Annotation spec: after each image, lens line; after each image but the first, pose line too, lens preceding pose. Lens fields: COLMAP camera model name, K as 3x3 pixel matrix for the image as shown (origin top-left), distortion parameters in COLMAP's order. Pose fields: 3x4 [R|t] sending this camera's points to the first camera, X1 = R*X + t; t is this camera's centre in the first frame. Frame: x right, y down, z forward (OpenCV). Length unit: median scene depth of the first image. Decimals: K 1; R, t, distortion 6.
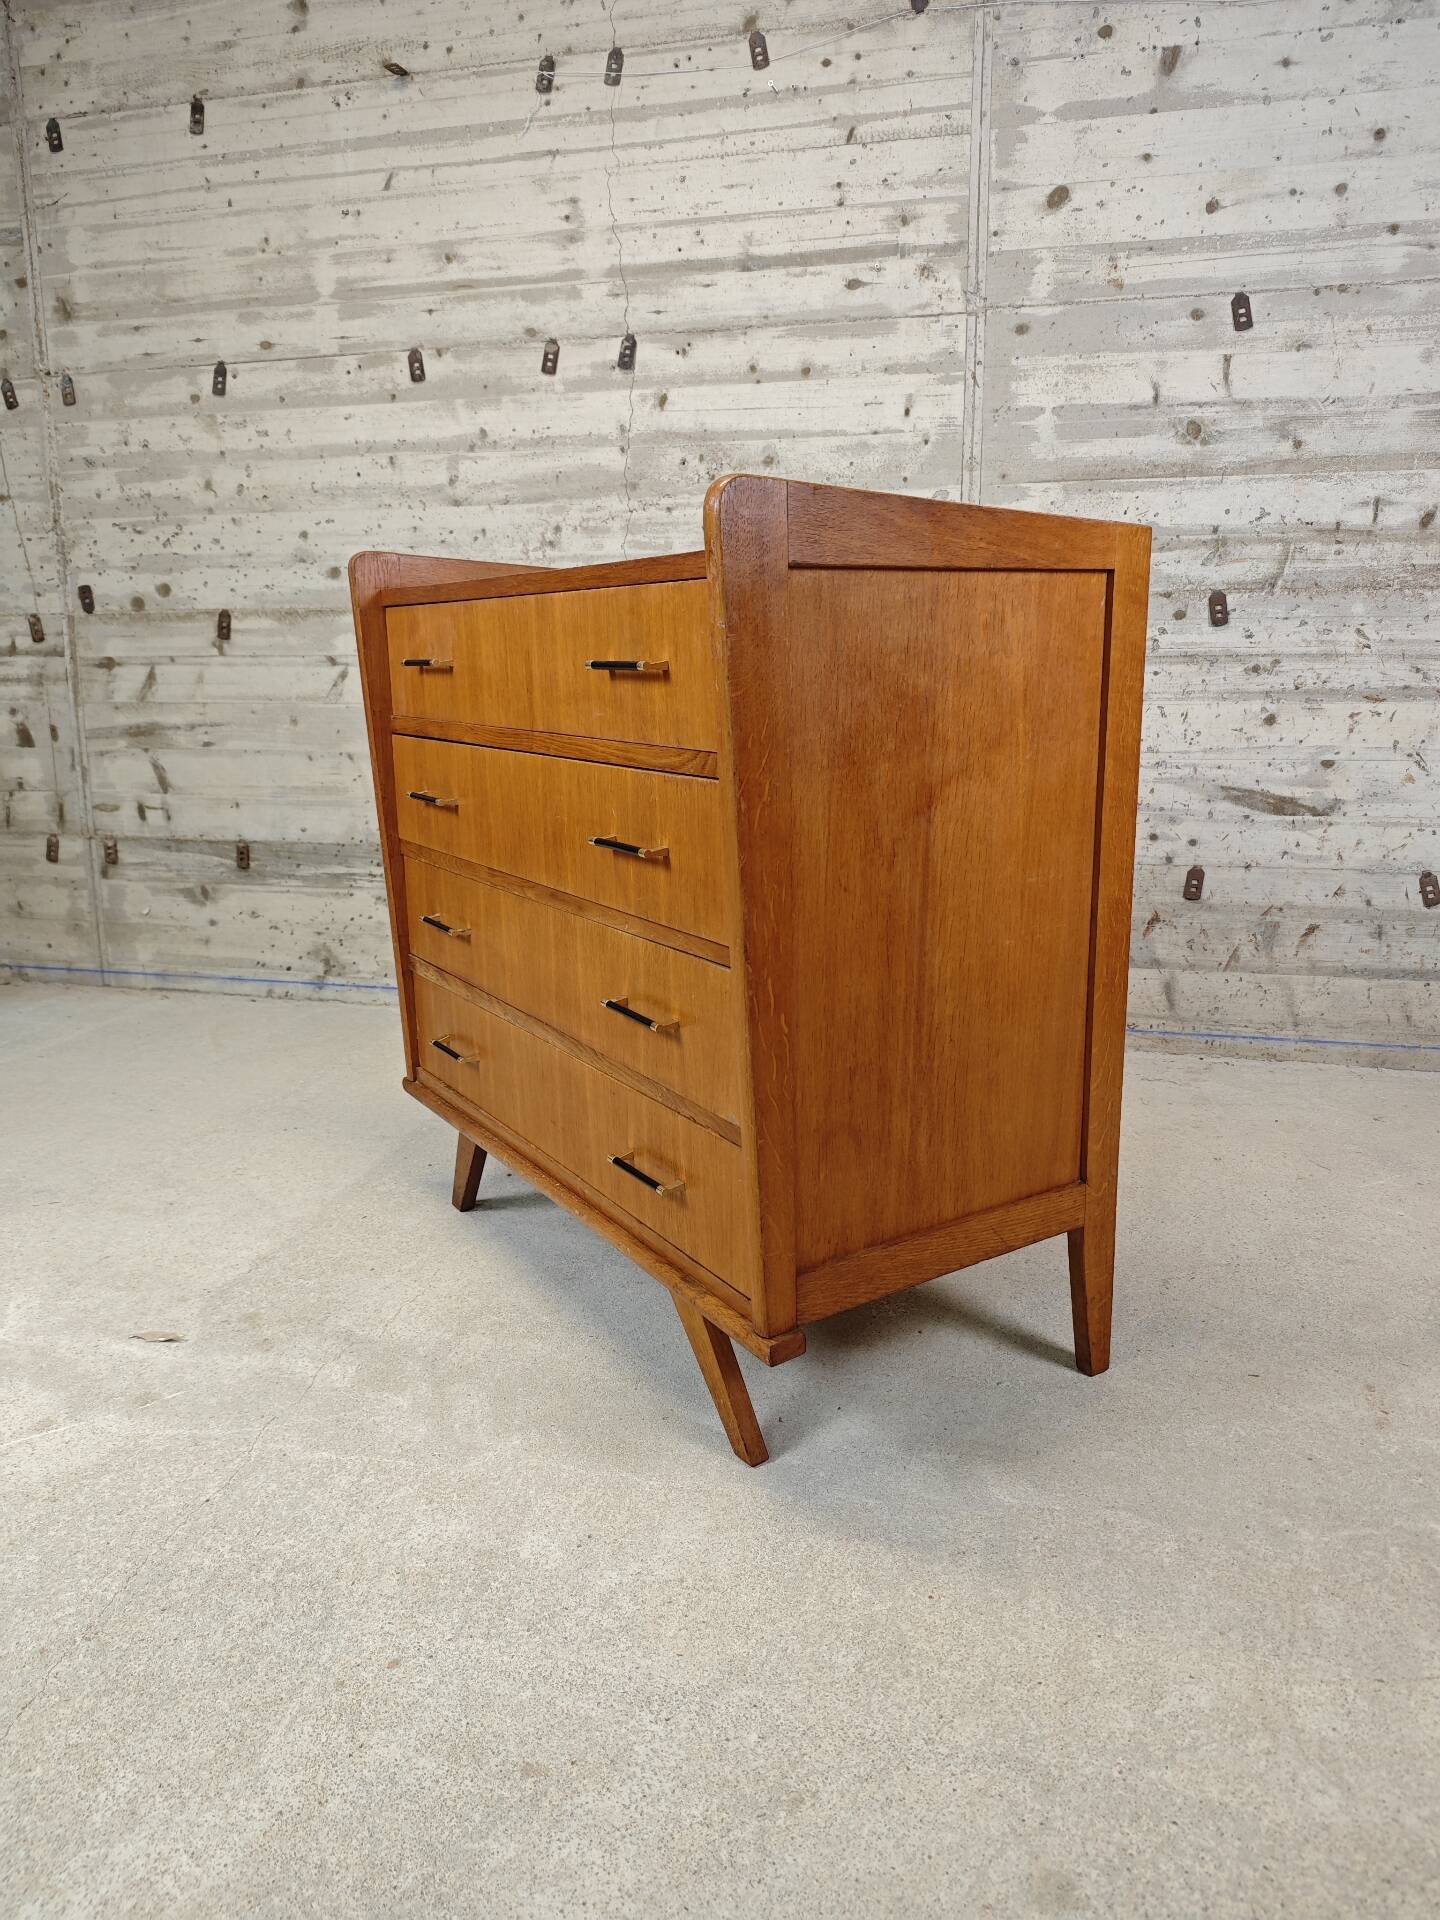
lens RADIAL K [[1333.2, 0, 720.0], [0, 1333.2, 954.8], [0, 0, 1]] dist [0.051993, -0.125437]
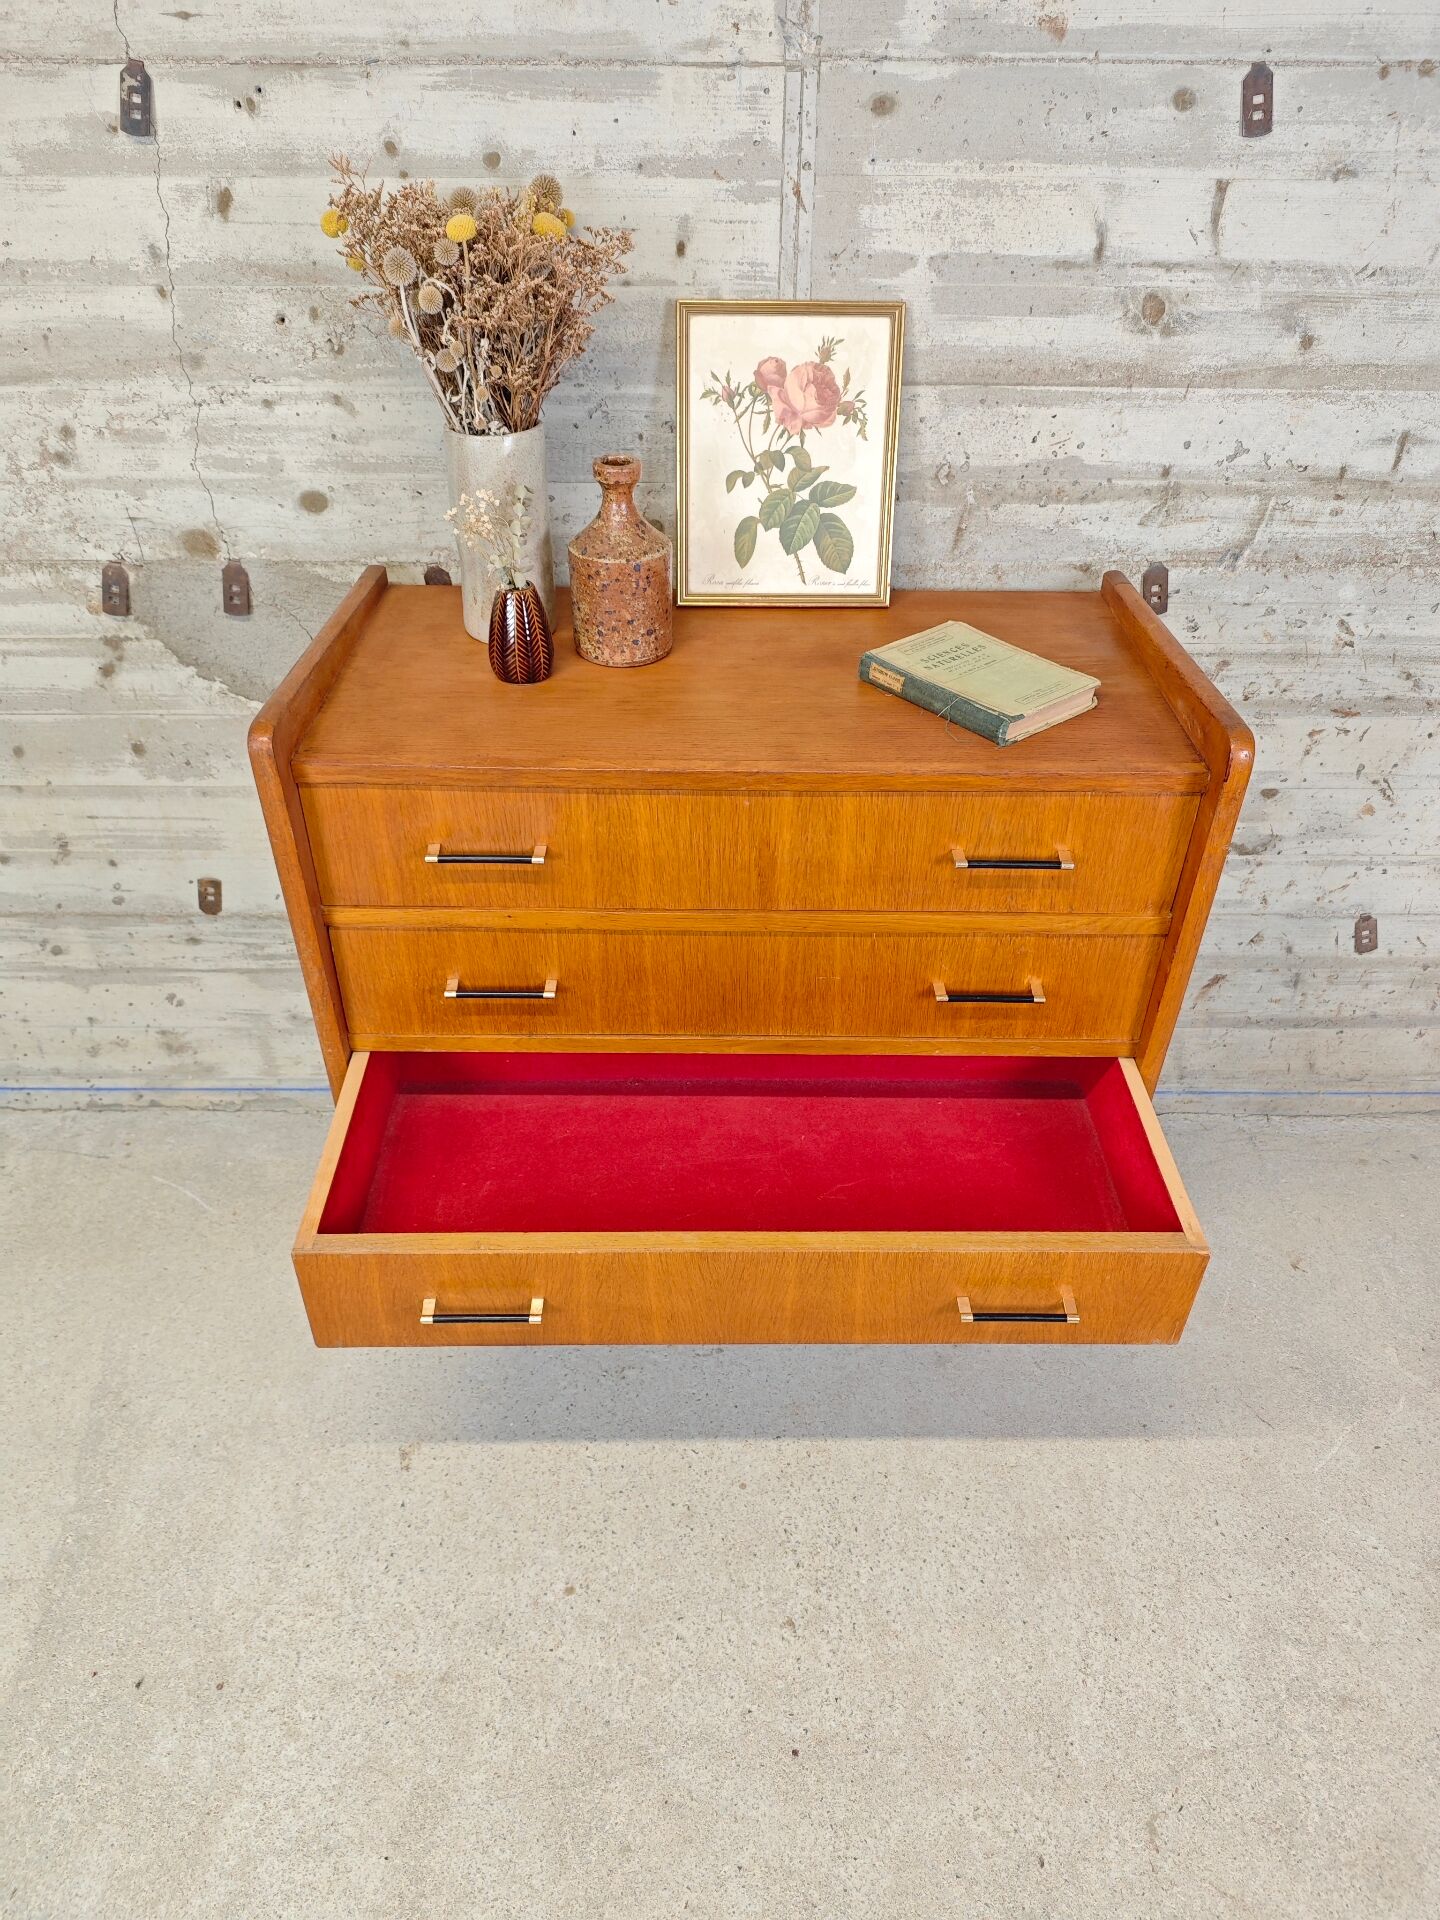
lens RADIAL K [[1345.9, 0, 717.9], [0, 1345.9, 962.2], [0, 0, 1]] dist [-0.014970, -0.011901]
pose [[0.969213, -0.132652, 0.207435, -0.002442], [0.039018, 0.914568, 0.402546, -0.365127], [-0.243112, -0.382059, 0.891587, 0.386468]]
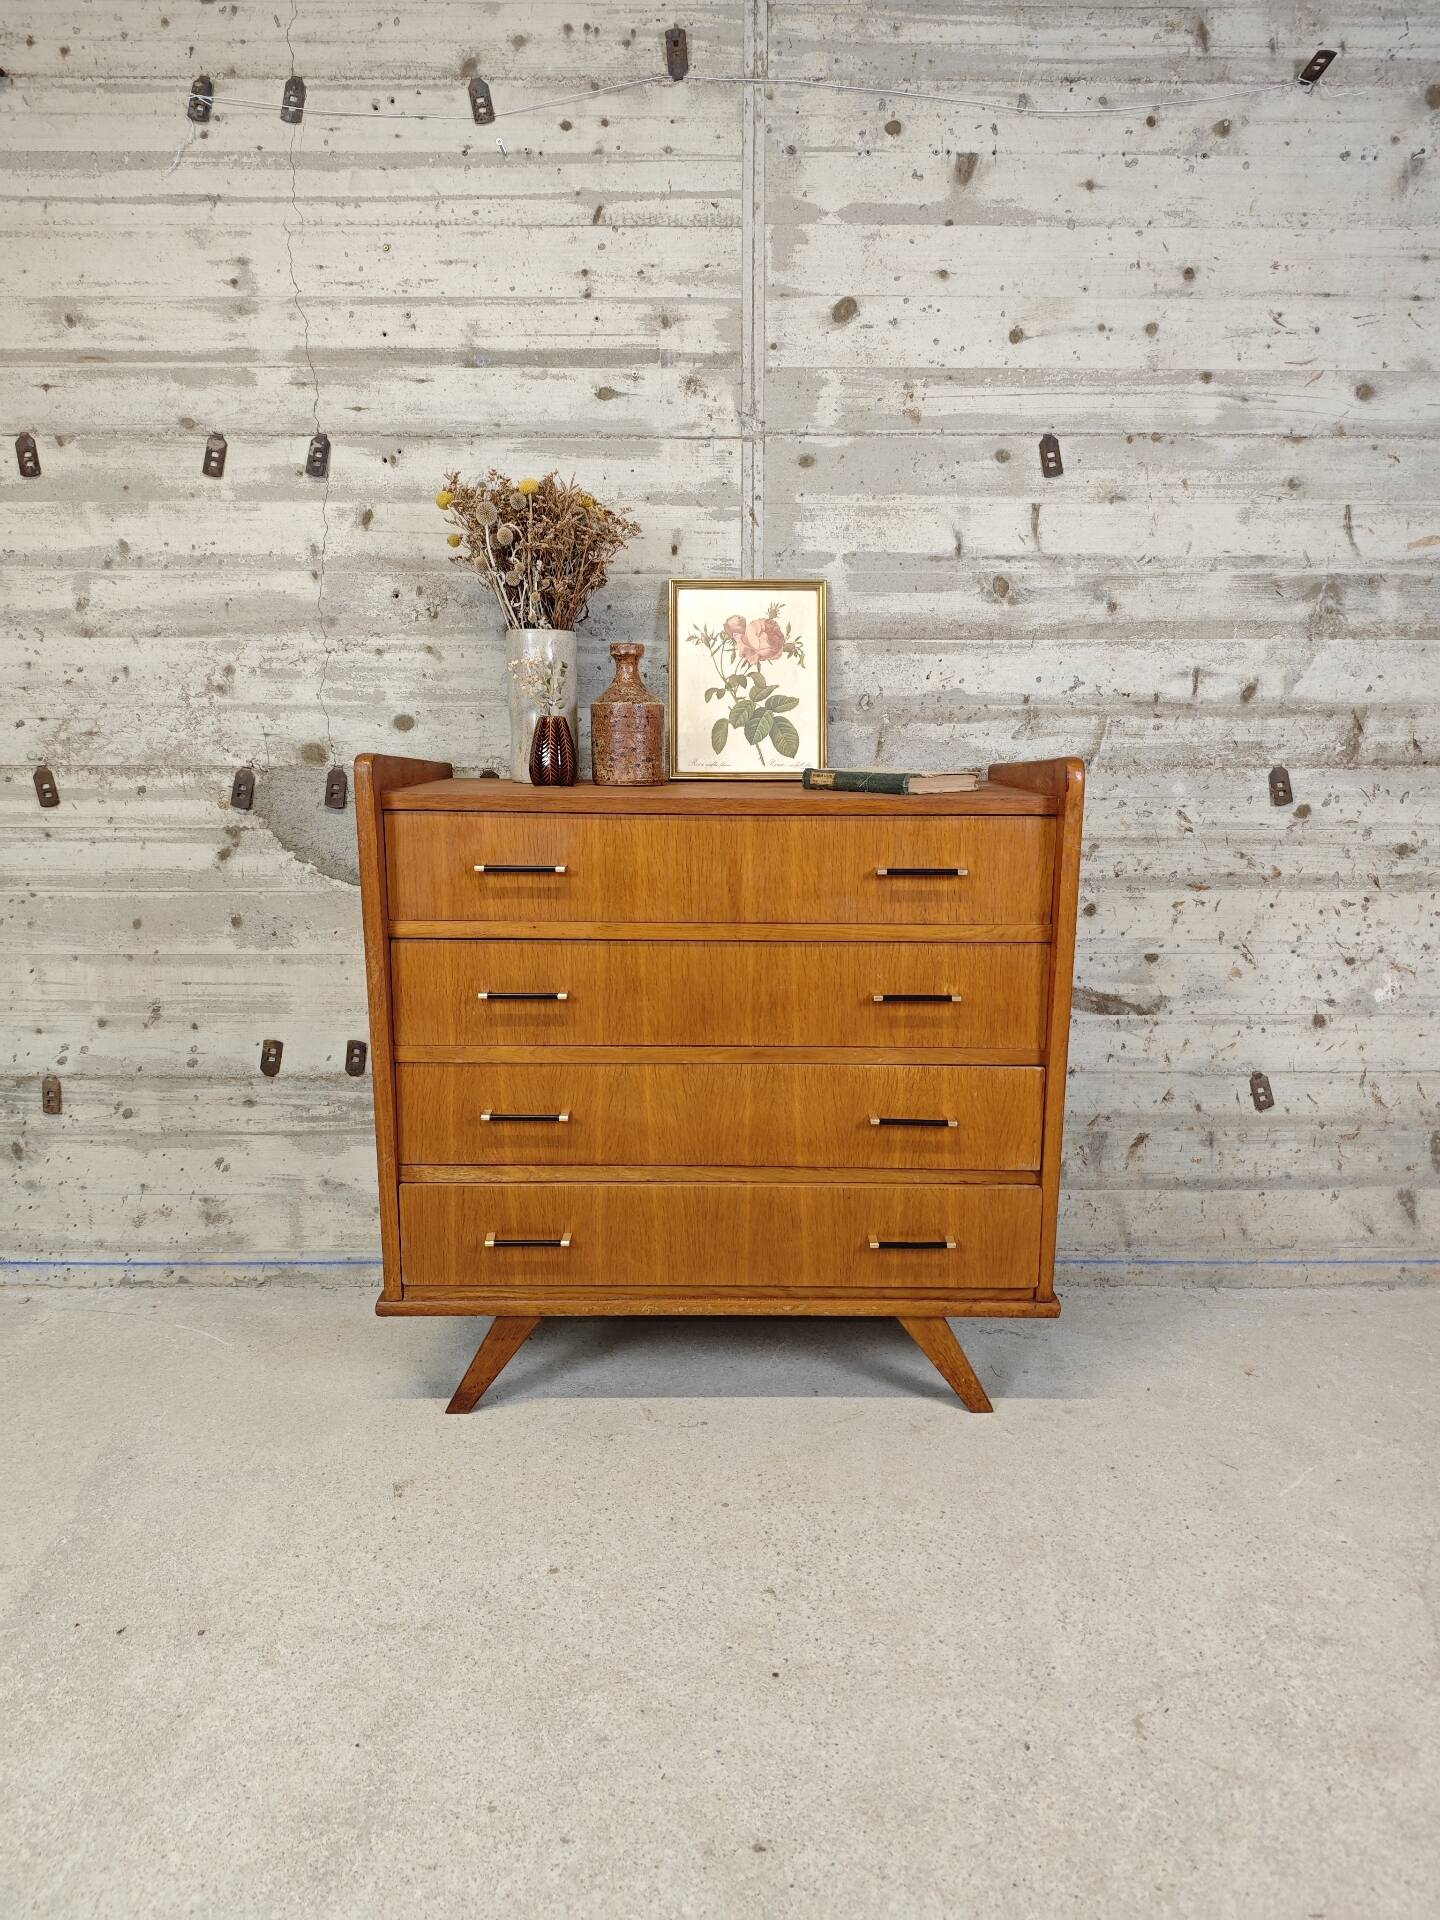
lens RADIAL K [[1325.9, 0, 726.4], [0, 1325.9, 962.2], [0, 0, 1]] dist [0.065459, -0.136831]
pose [[0.967314, -0.033231, 0.251393, -0.047401], [0.045209, 0.998093, -0.042020, -0.115079], [-0.249518, 0.052012, 0.966972, 0.207645]]
